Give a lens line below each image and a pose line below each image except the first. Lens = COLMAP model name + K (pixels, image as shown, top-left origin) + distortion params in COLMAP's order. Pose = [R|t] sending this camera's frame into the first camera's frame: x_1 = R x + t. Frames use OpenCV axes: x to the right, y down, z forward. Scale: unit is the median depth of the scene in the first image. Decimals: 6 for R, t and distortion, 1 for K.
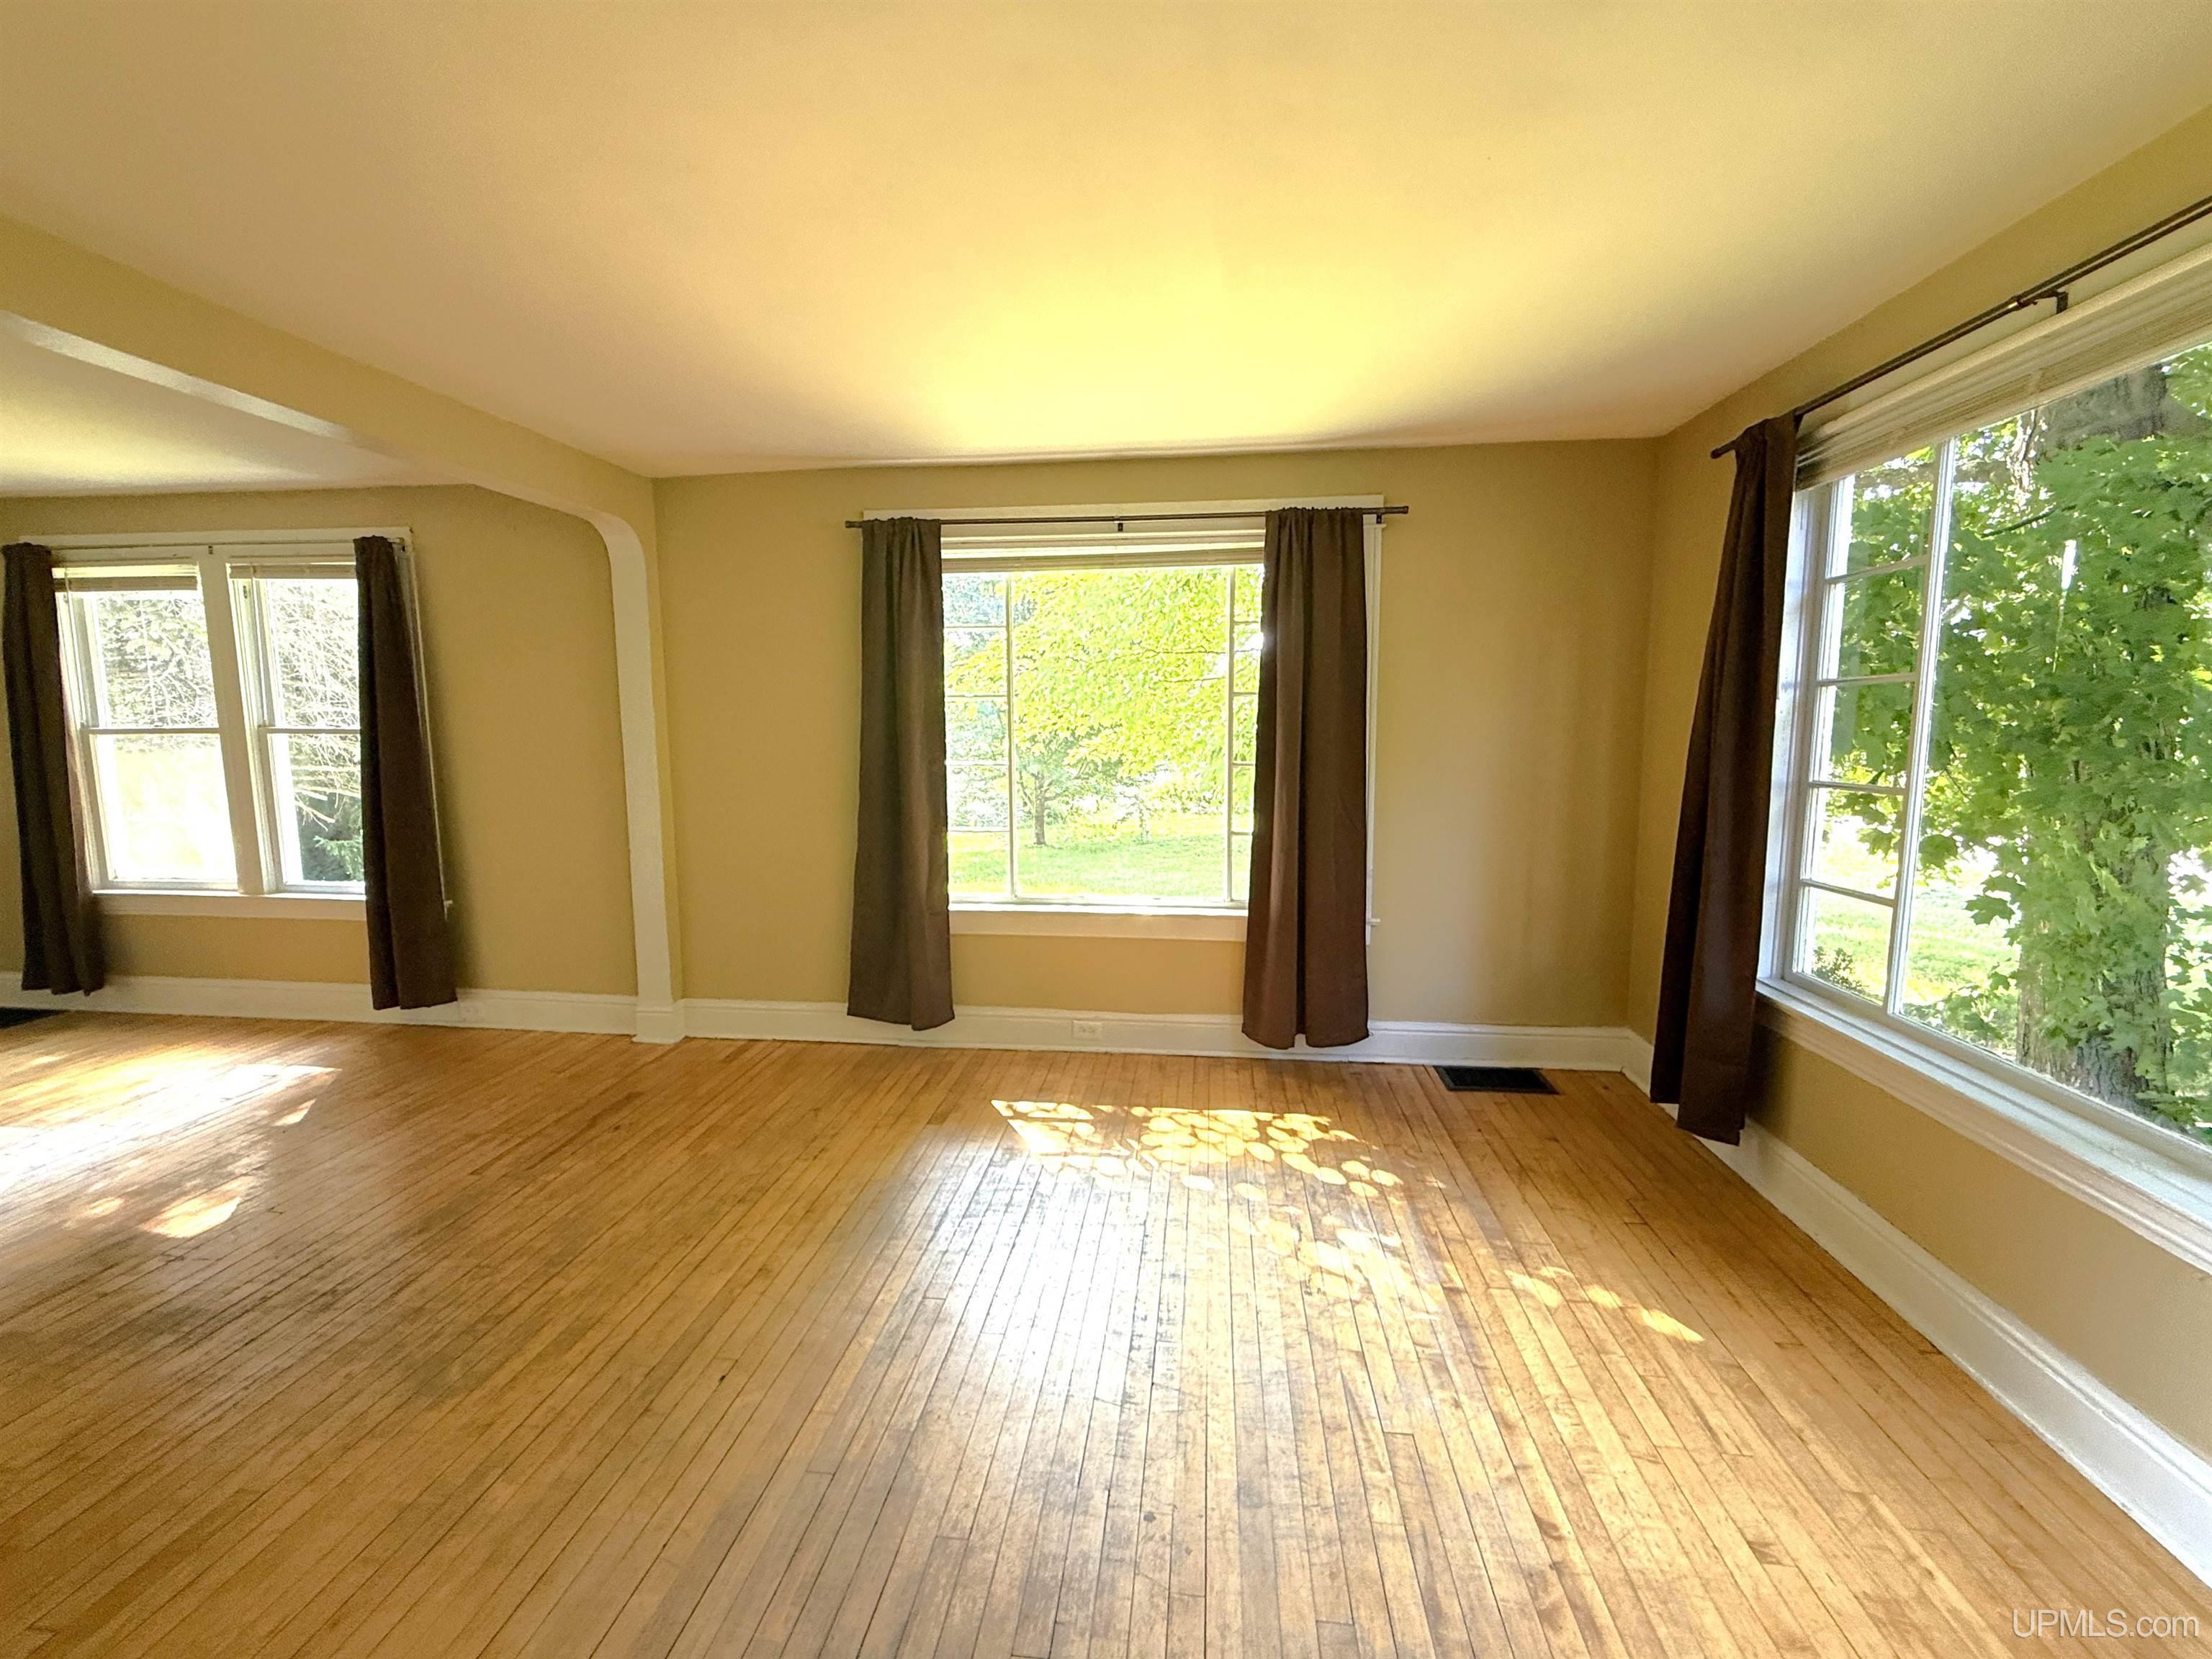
lens RADIAL K [[941.1, 0, 1097.9], [0, 941.1, 834.8], [0, 0, 1]] dist [0.000626, -0.000526]
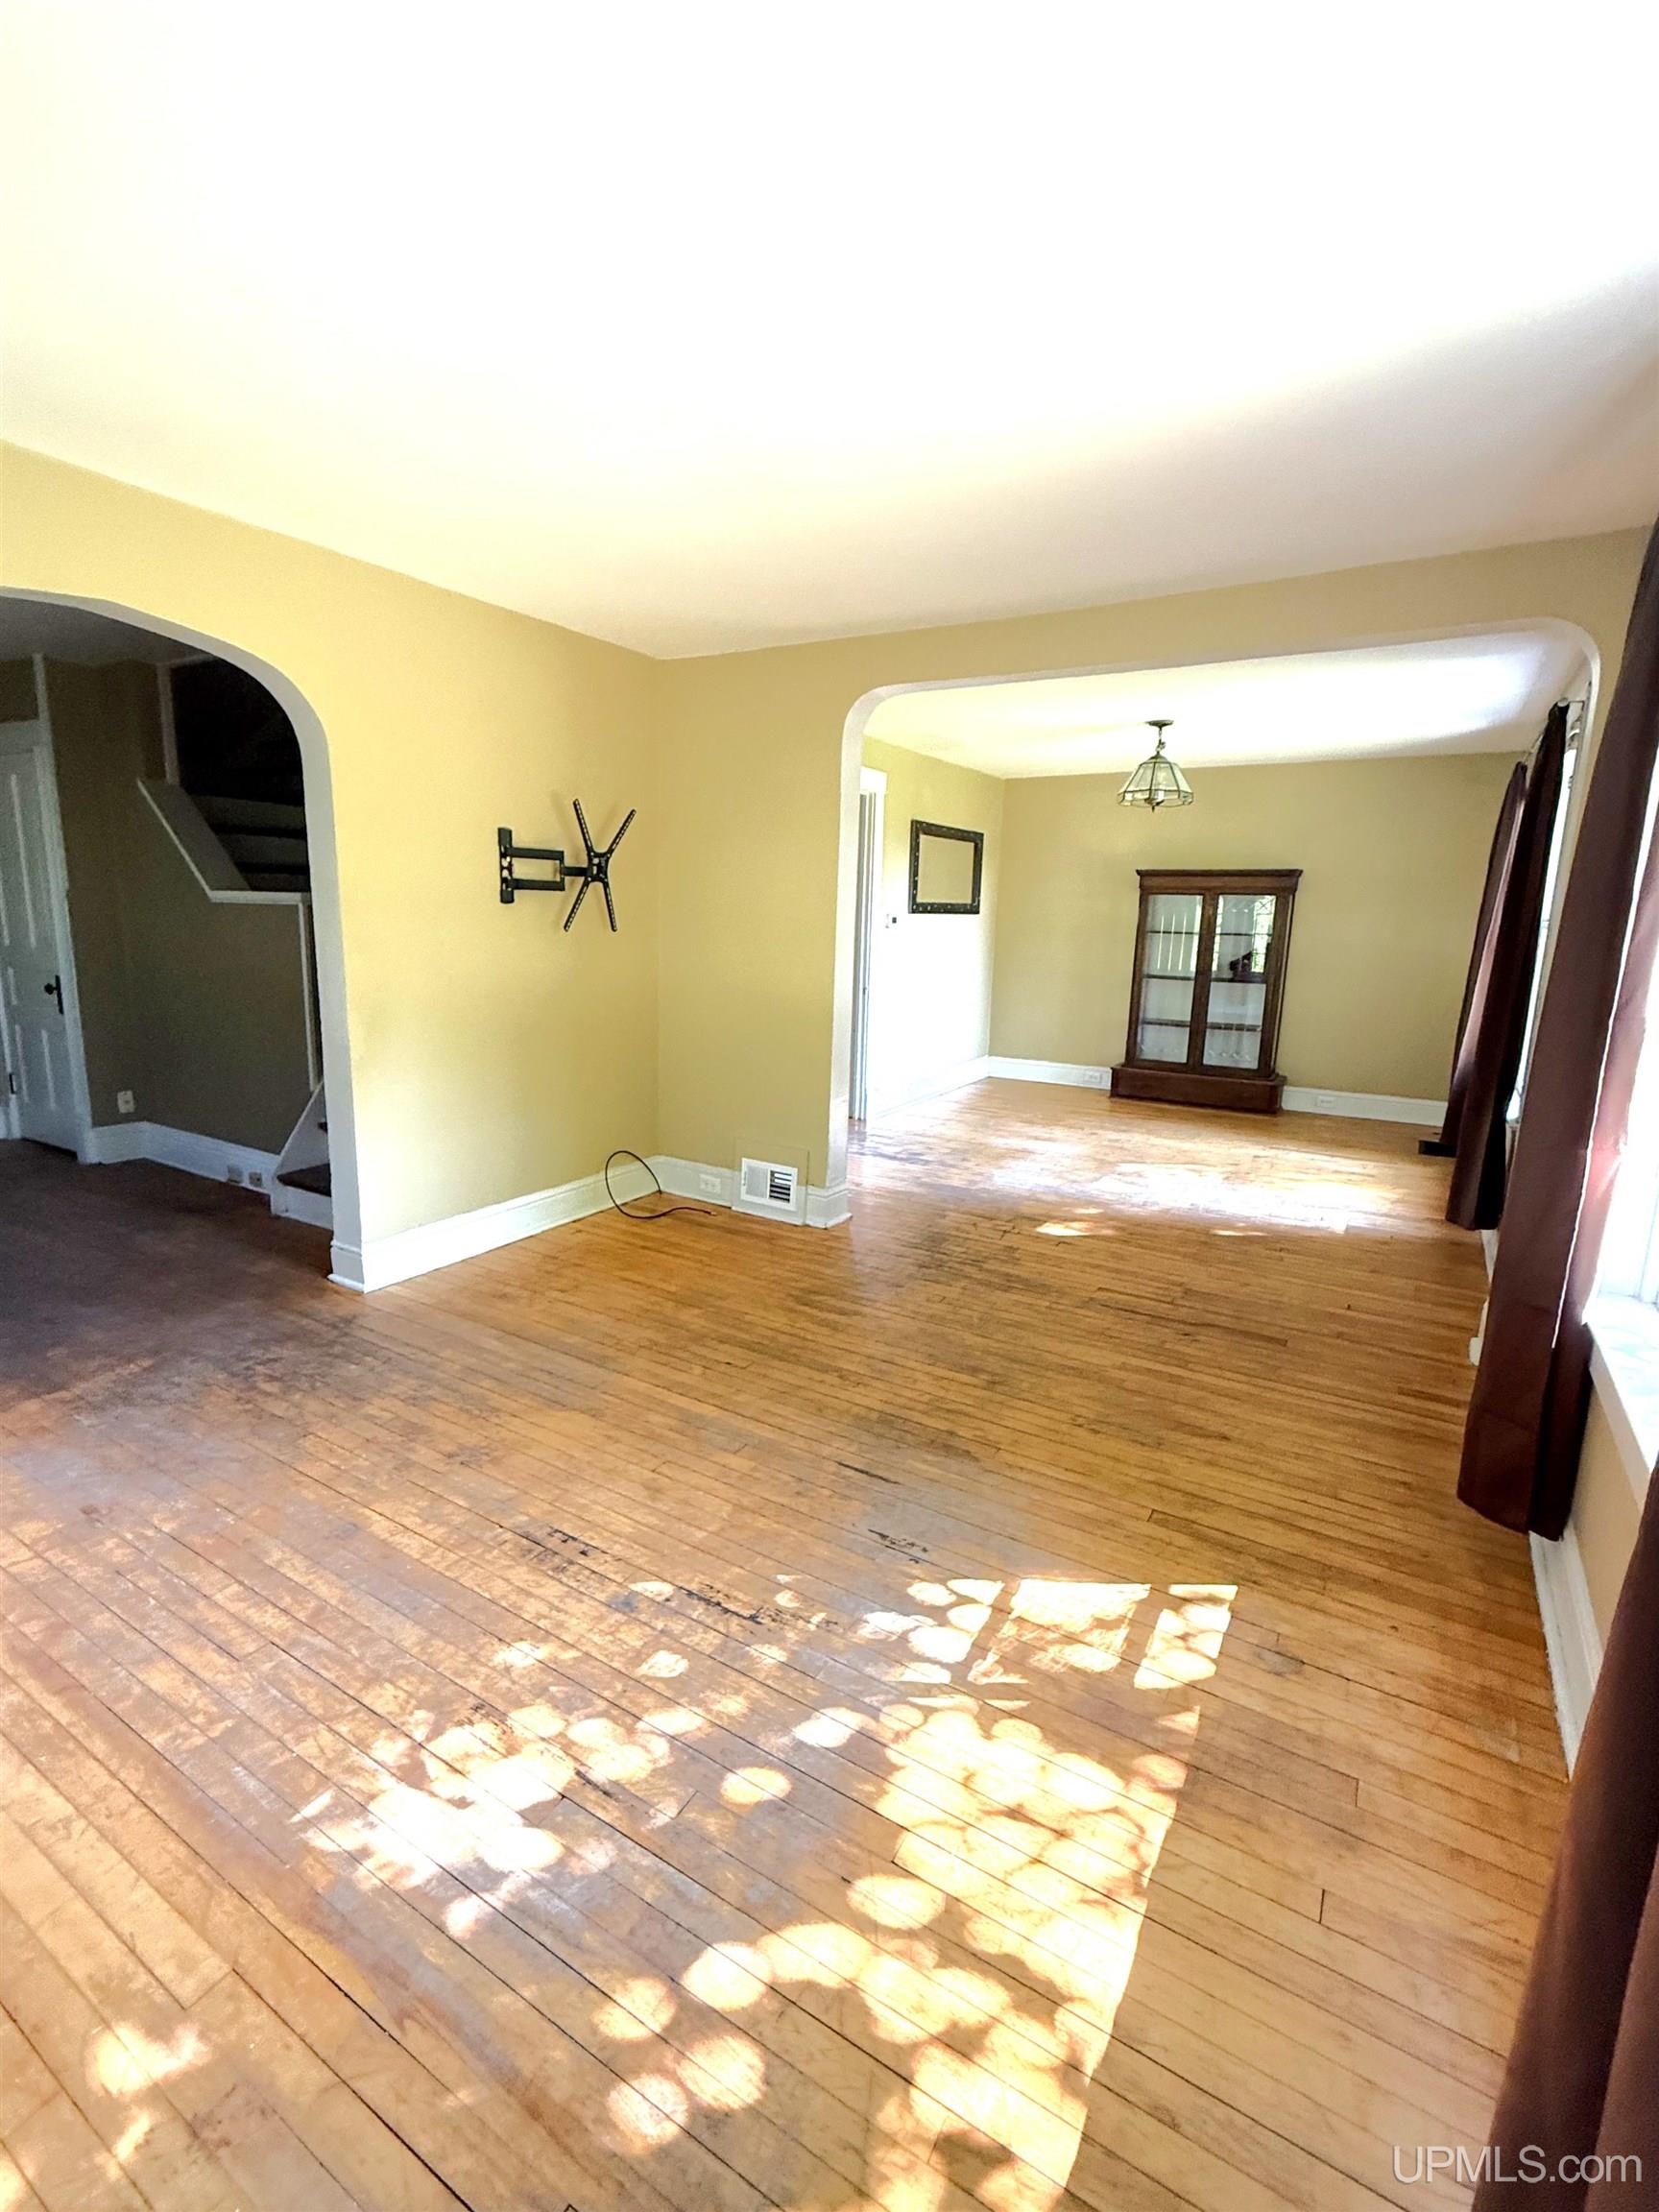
lens RADIAL K [[969.3, 0, 830.0], [0, 969.3, 1107.2], [0, 0, 1]] dist [-0.004352, 0.000204]
pose [[-0.401576, 0.176646, -0.898628, 0.425224], [-0.140351, 0.957761, 0.250990, -0.094485], [0.905007, 0.226915, -0.359821, 0.865548]]
